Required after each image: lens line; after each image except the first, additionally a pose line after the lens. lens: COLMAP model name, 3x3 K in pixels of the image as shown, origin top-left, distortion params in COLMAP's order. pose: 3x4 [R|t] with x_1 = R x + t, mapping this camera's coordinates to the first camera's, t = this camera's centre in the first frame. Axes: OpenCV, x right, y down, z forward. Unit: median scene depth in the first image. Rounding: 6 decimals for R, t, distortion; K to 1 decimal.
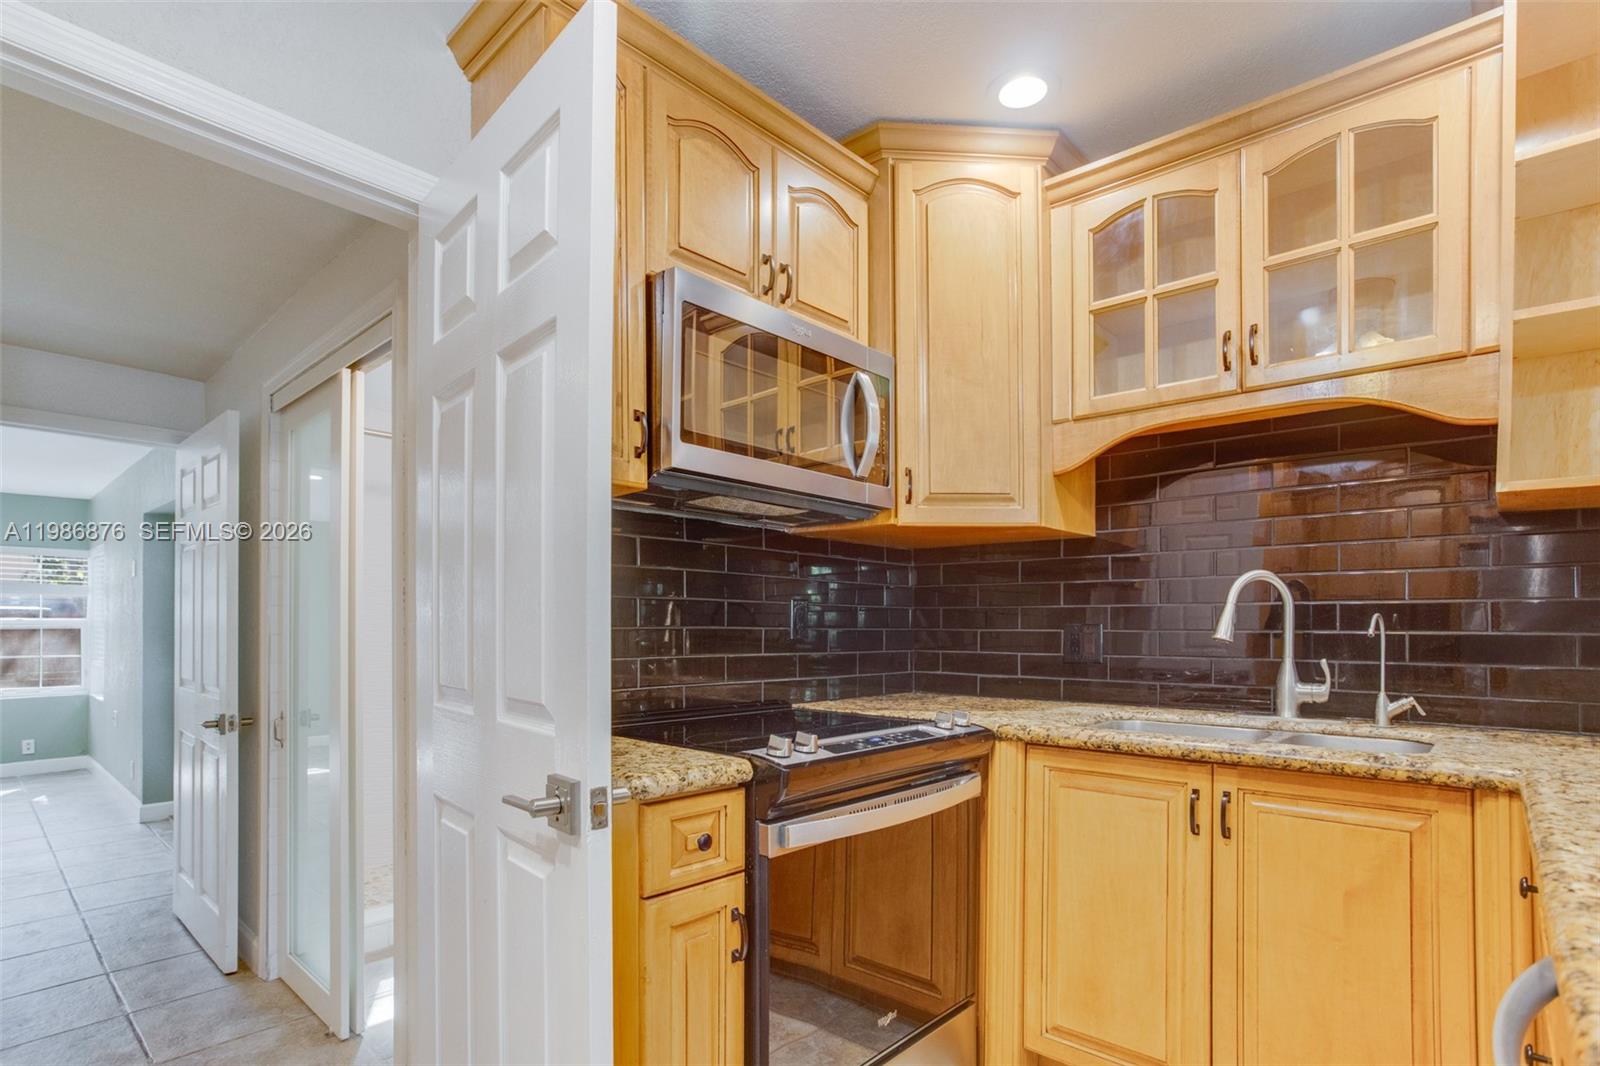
lens RADIAL K [[806.0, 0, 798.7], [0, 806.0, 620.2], [0, 0, 1]] dist [-0.016971, 0.000264]
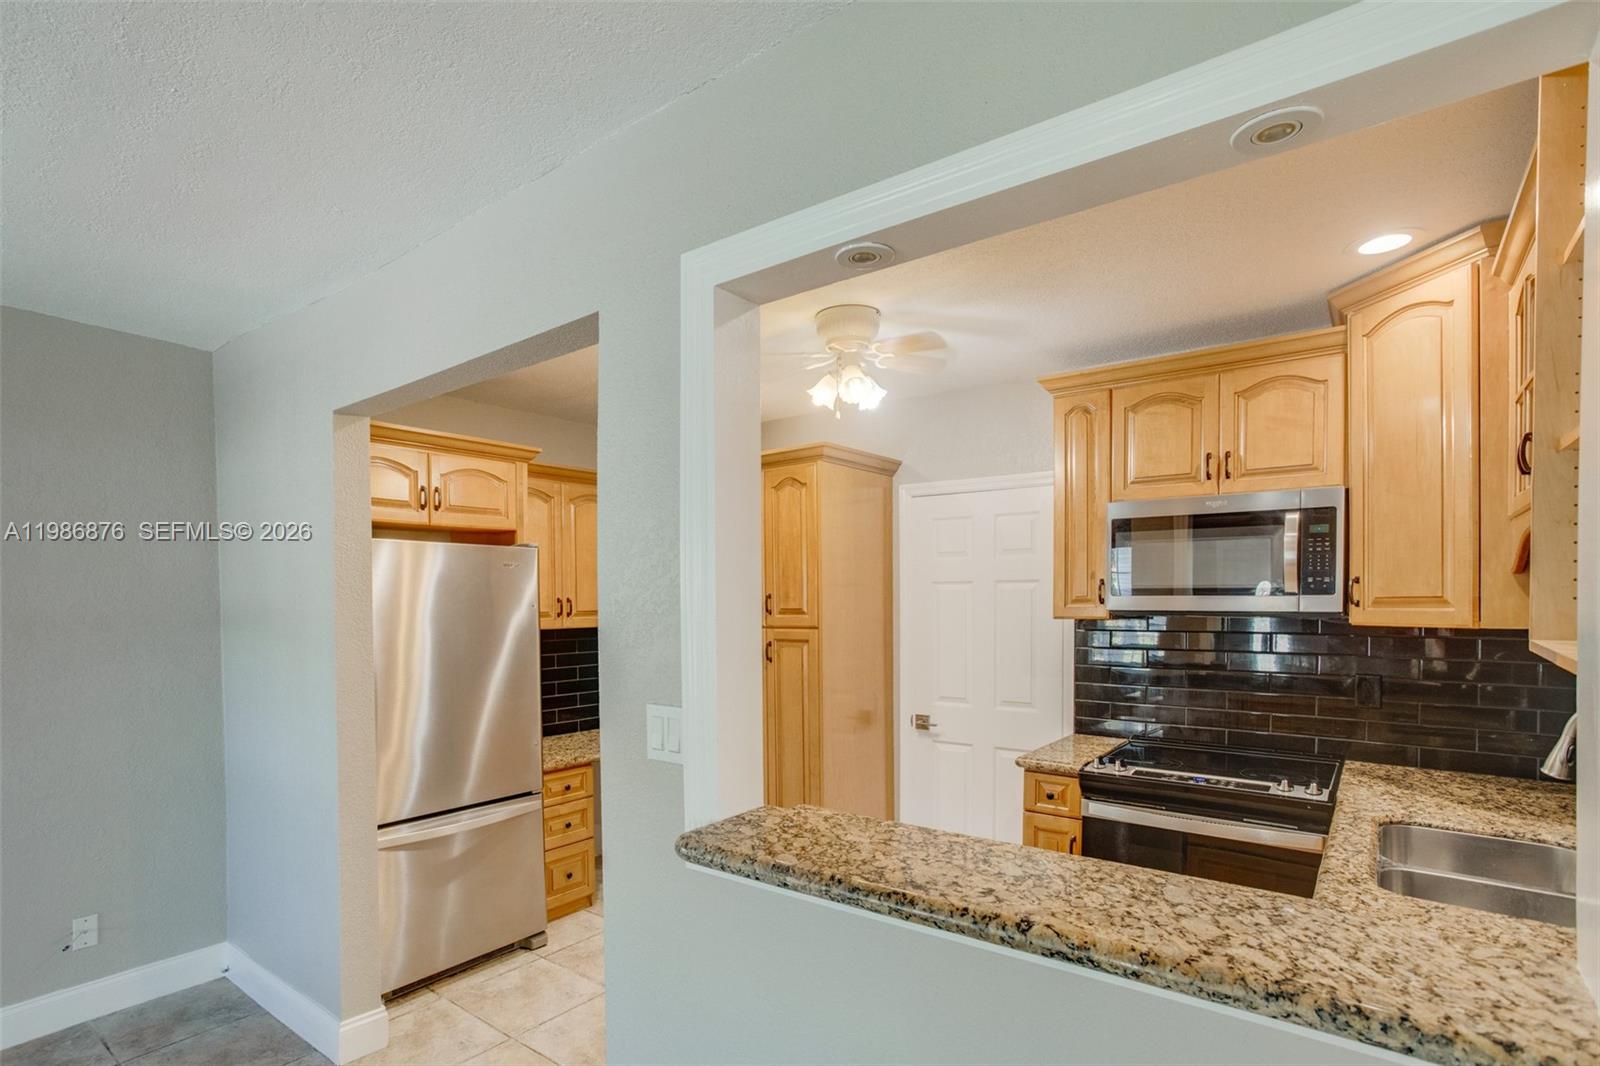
lens RADIAL K [[806.0, 0, 798.7], [0, 806.0, 620.2], [0, 0, 1]] dist [-0.016971, 0.000264]
pose [[0.093672, 0.024195, -0.995309, 1.367227], [0.012194, 0.999602, 0.025447, -0.182250], [0.995528, -0.014520, 0.093339, 0.081501]]
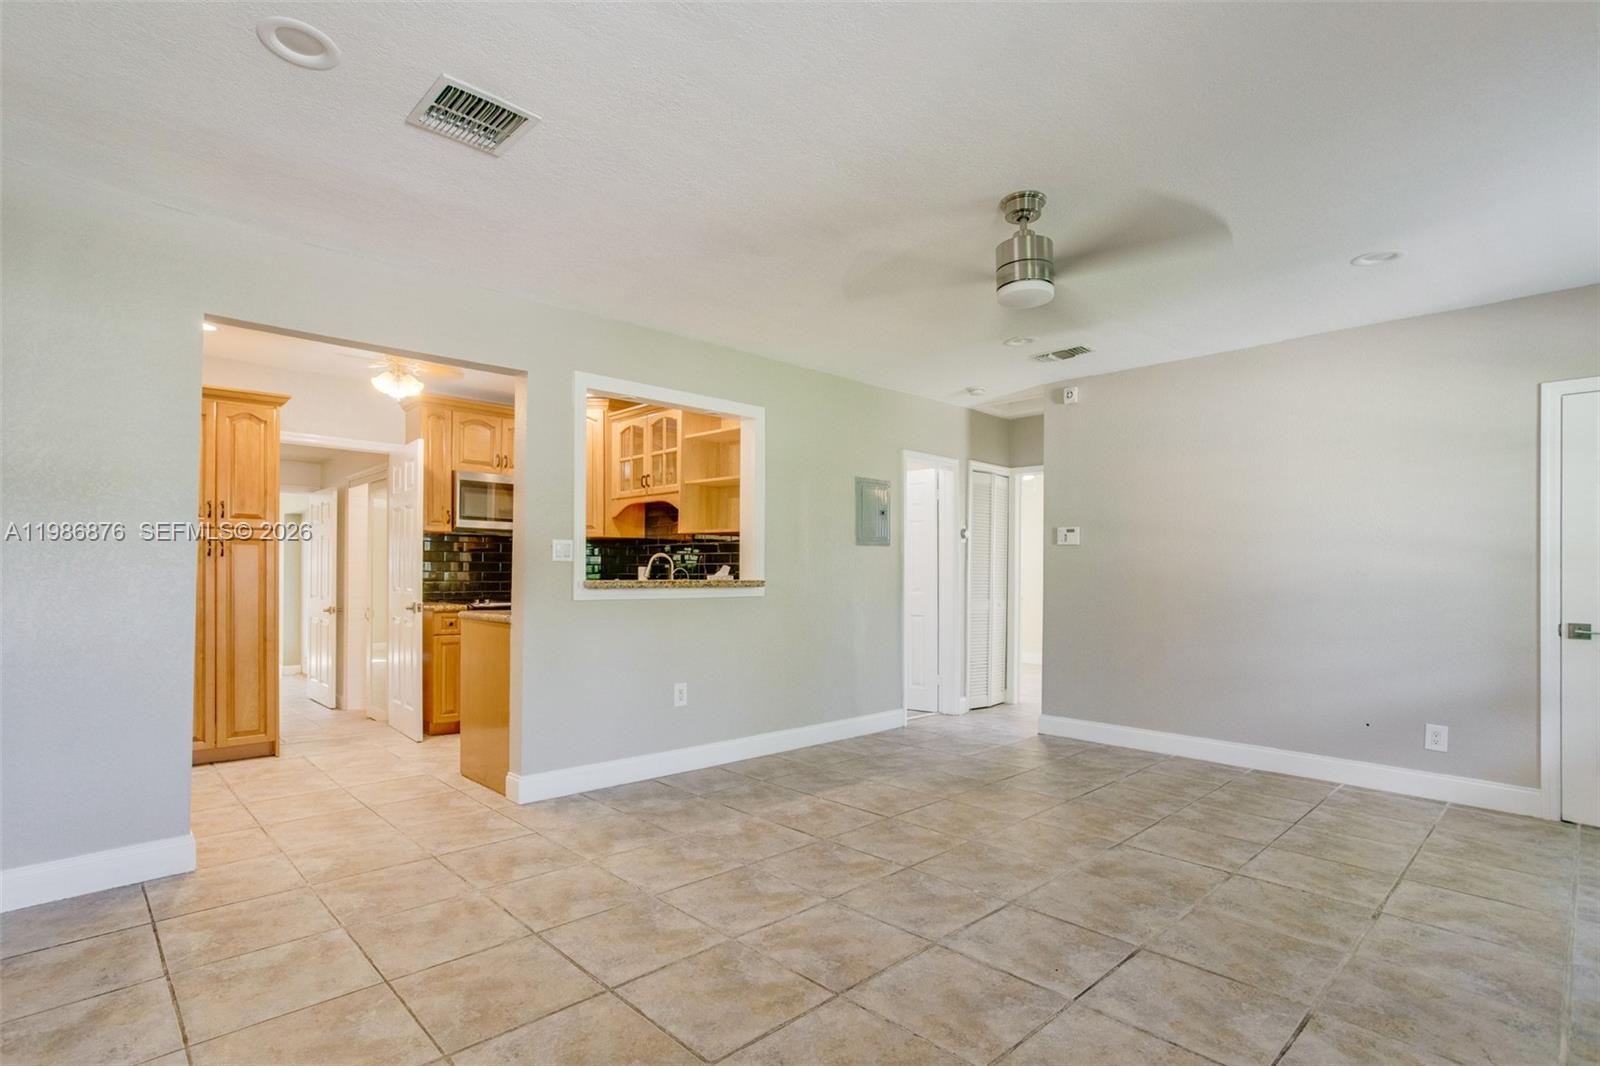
lens RADIAL K [[787.7, 0, 773.3], [0, 787.7, 565.2], [0, 0, 1]] dist [-0.012669, 0.000842]
pose [[0.996367, 0.000711, -0.085155, 1.267654], [-0.001086, 0.999990, -0.004354, -0.003530], [0.085151, 0.004431, 0.996358, -1.938961]]
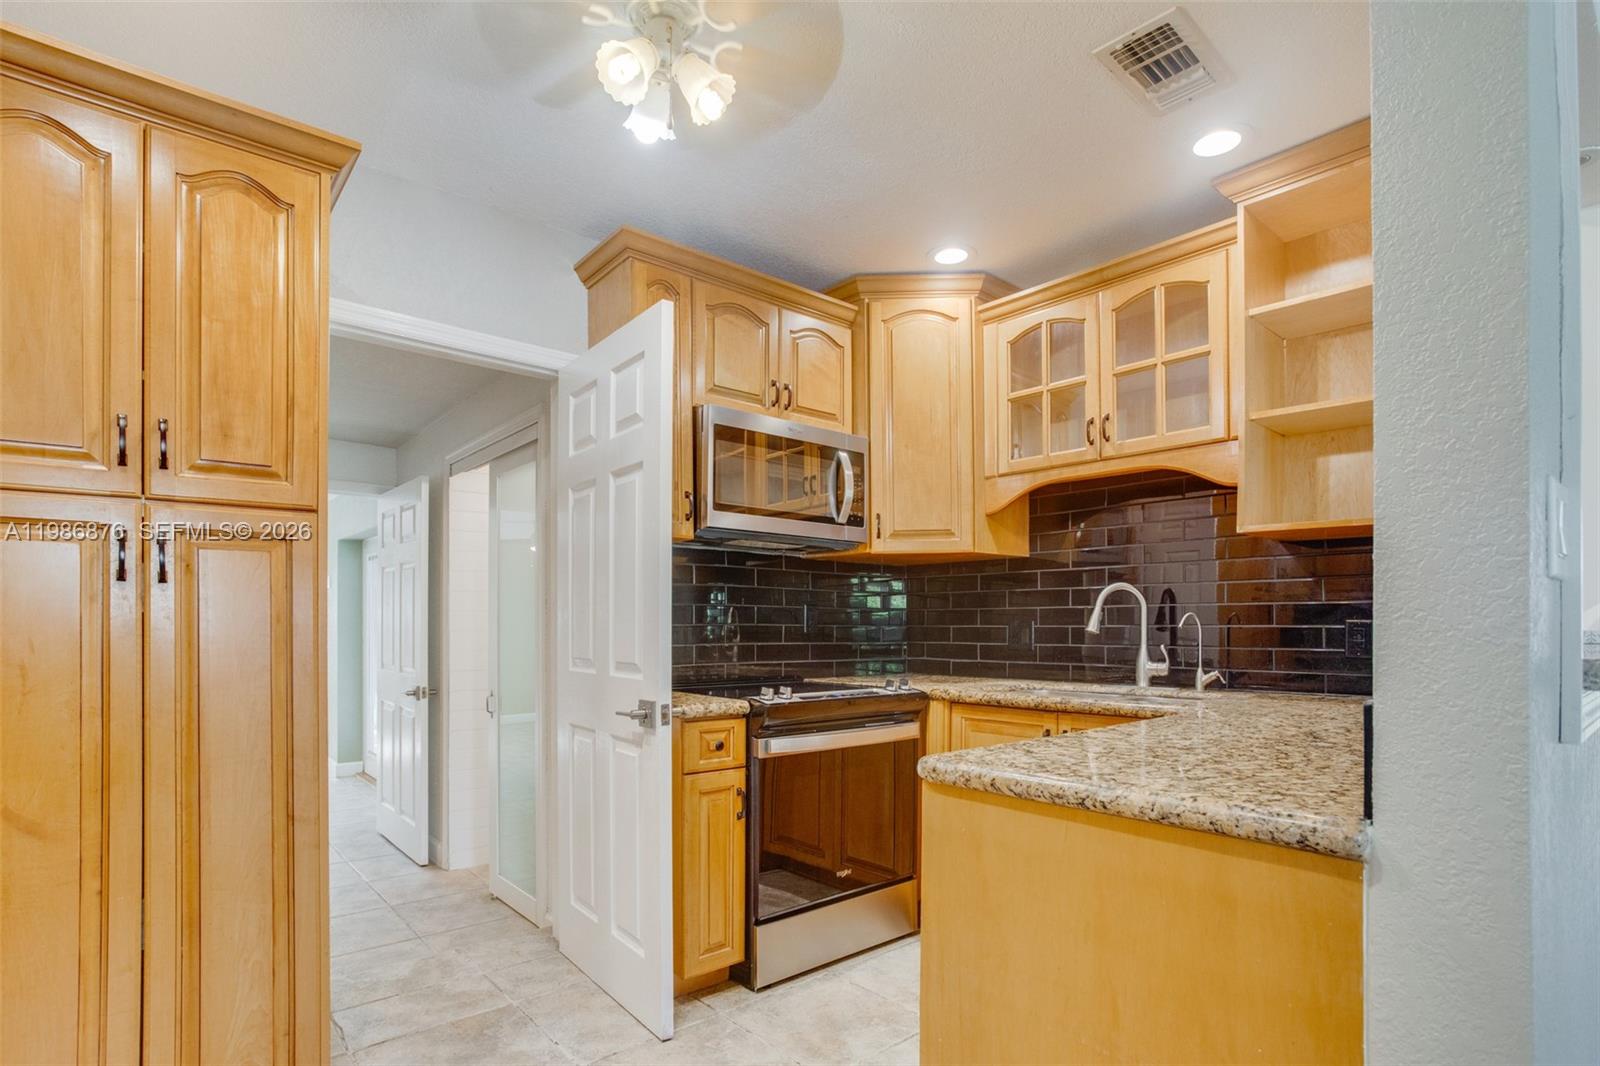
lens RADIAL K [[806.0, 0, 798.7], [0, 806.0, 620.2], [0, 0, 1]] dist [-0.016971, 0.000264]
pose [[0.992911, -0.003481, -0.118811, 0.182411], [0.003623, 0.999993, 0.000979, 0.000494], [0.118807, -0.001402, 0.992916, -0.501754]]
